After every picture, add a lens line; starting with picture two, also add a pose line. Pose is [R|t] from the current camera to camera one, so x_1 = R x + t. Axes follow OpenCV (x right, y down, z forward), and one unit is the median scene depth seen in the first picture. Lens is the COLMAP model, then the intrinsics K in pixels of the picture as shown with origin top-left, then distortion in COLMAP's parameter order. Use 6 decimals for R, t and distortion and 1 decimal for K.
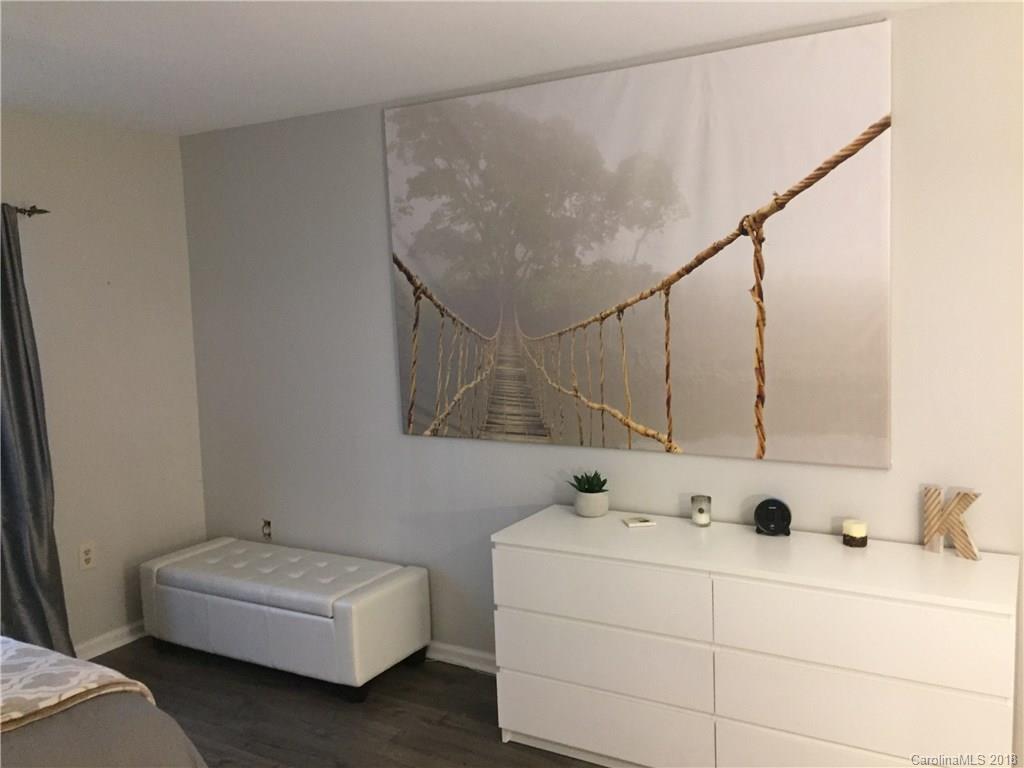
lens RADIAL K [[870.1, 0, 509.5], [0, 870.1, 381.1], [0, 0, 1]] dist [0.071949, -0.101404]
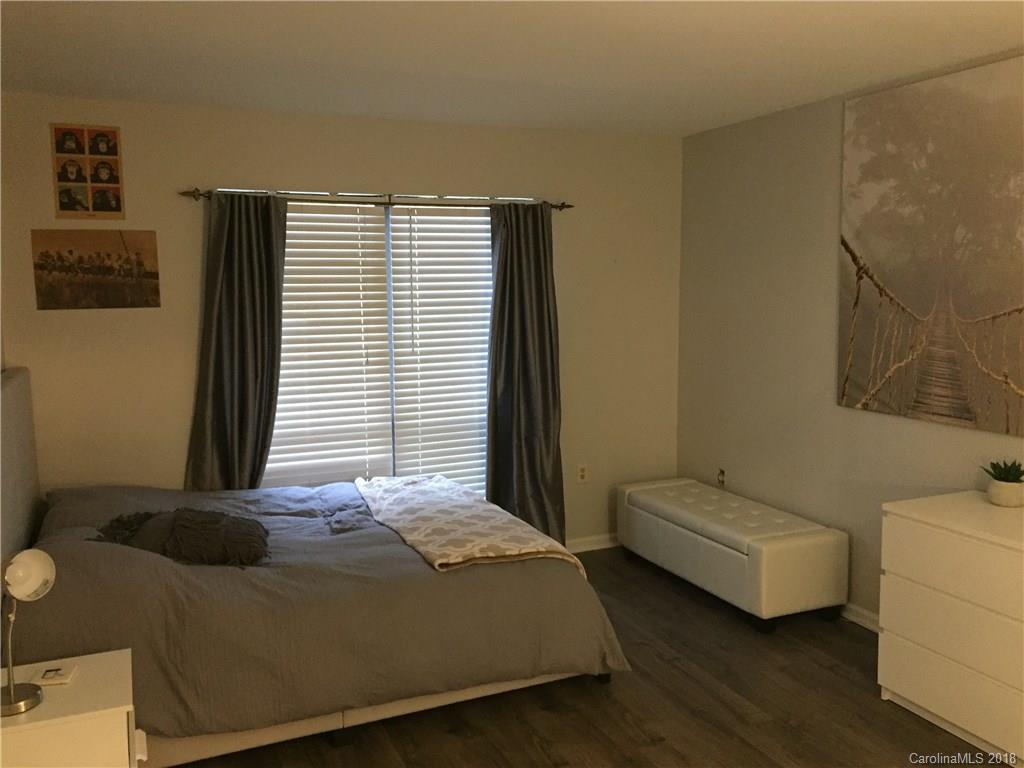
lens RADIAL K [[870.1, 0, 512.1], [0, 870.1, 384.3], [0, 0, 1]] dist [0.071949, -0.101404]
pose [[0.808969, 0.093812, -0.580318, 0.190854], [-0.075100, 0.995588, 0.056254, 0.004955], [0.583035, -0.001926, 0.812445, -0.113408]]
